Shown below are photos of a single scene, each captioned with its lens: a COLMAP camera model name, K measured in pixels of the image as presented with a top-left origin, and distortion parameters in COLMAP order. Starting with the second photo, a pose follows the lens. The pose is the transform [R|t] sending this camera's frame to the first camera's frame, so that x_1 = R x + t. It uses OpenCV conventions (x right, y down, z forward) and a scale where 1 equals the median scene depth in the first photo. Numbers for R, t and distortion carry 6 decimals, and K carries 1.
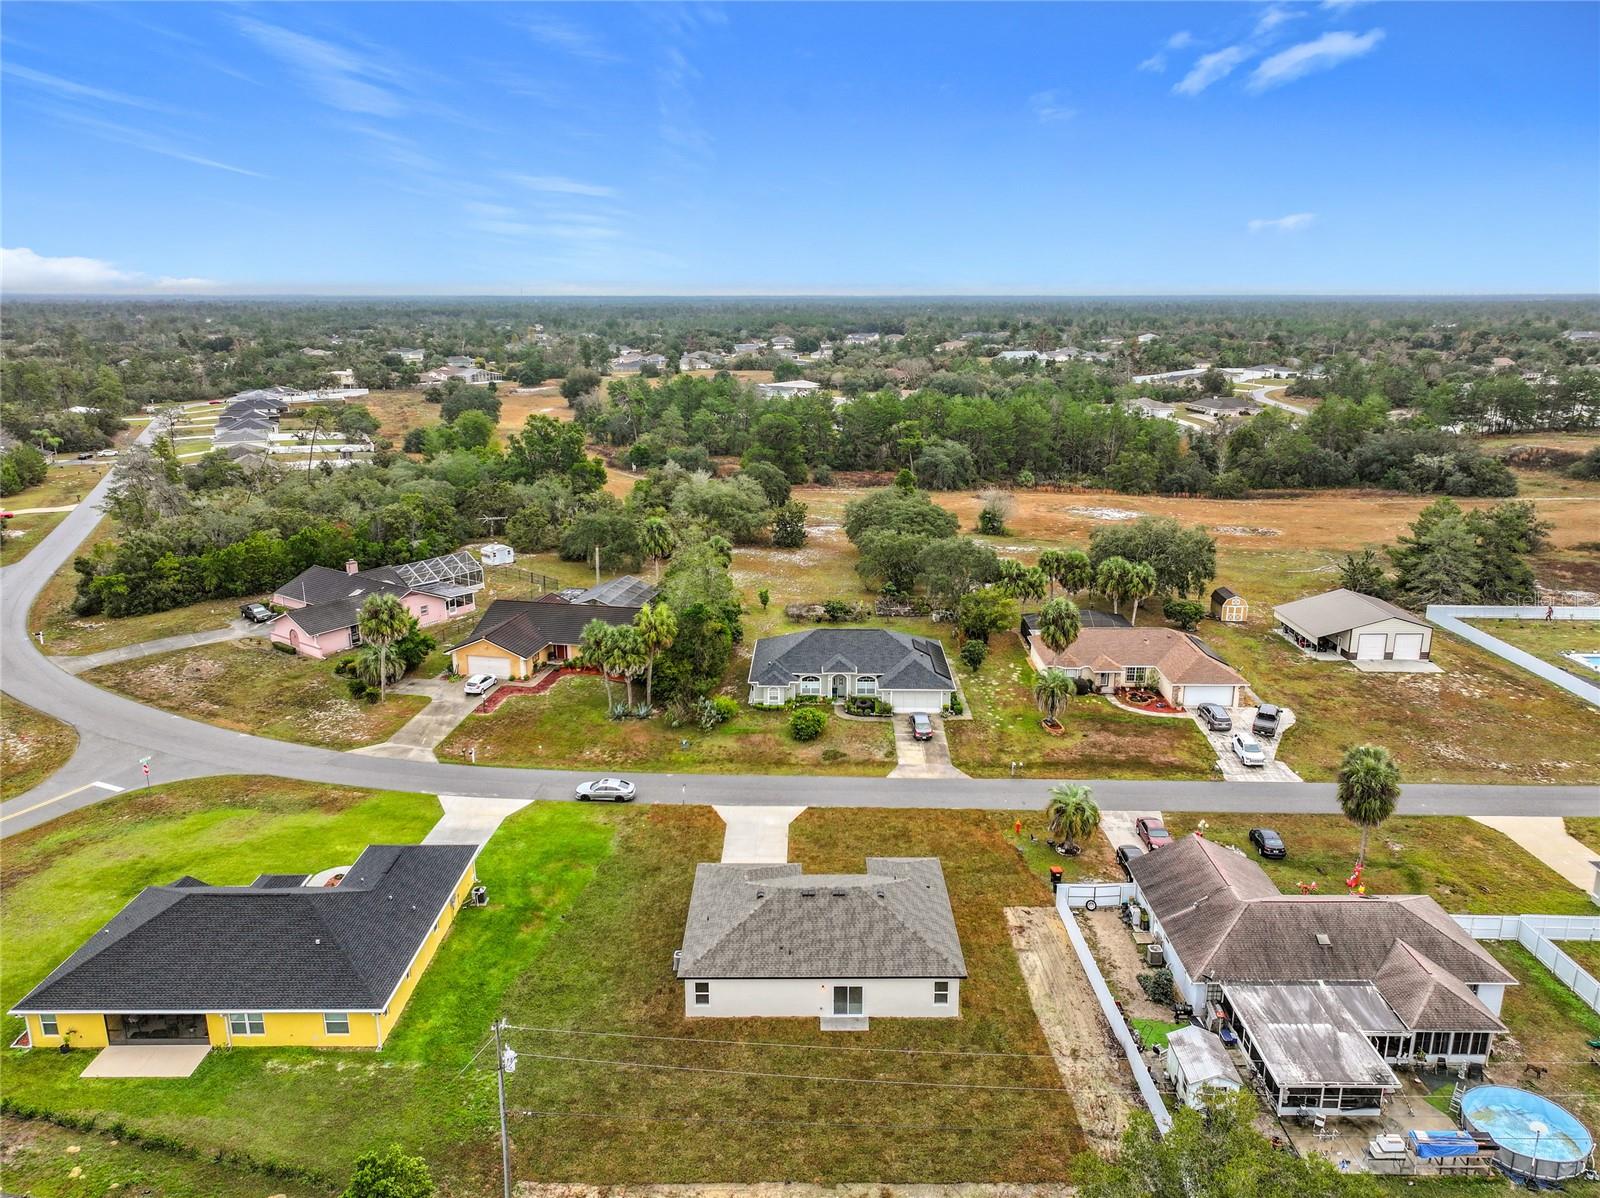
lens RADIAL K [[1154.1, 0, 799.2], [0, 1154.1, 562.4], [0, 0, 1]] dist [-0.003121, 0.002650]
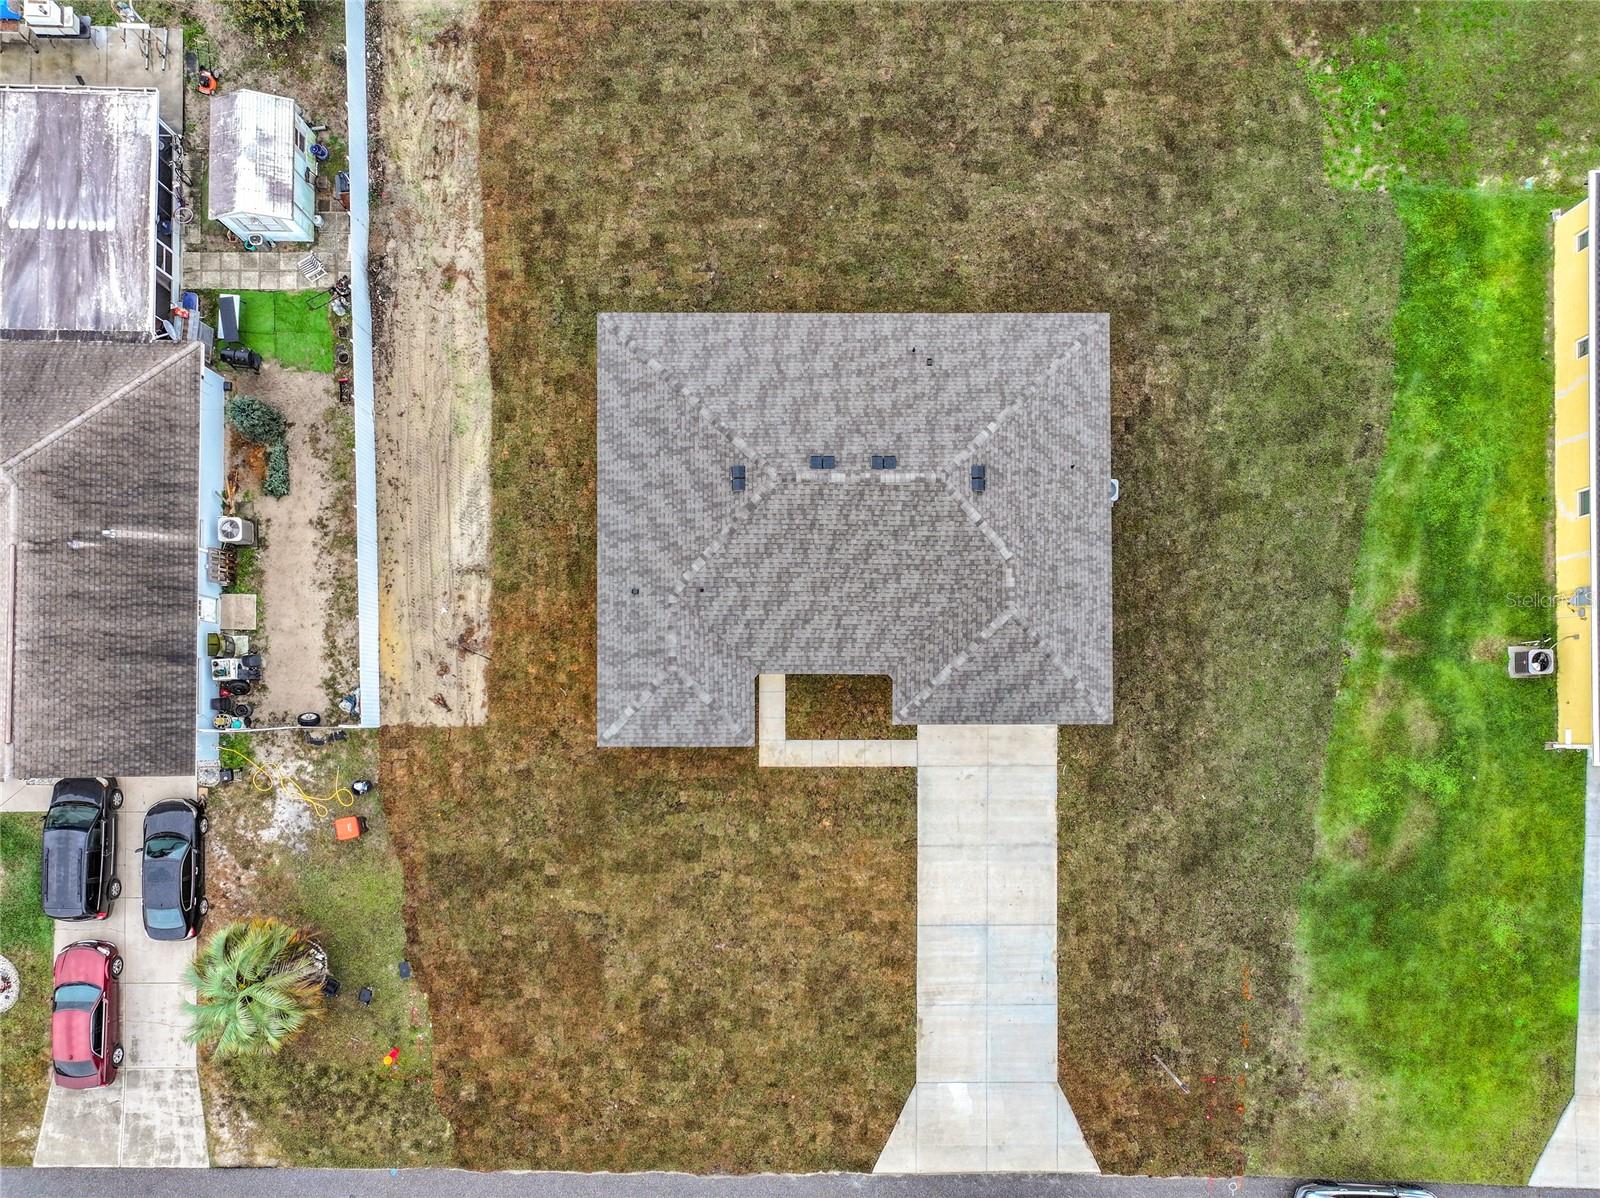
lens RADIAL K [[1113.3, 0, 800.0], [0, 1113.3, 599.0], [0, 0, 1]] dist [0.002334, -0.001453]
pose [[-0.999965, 0.002765, -0.007922, 0.048925], [-0.008334, -0.217122, 0.976109, -0.191626], [0.000978, 0.976141, 0.217137, 0.964472]]
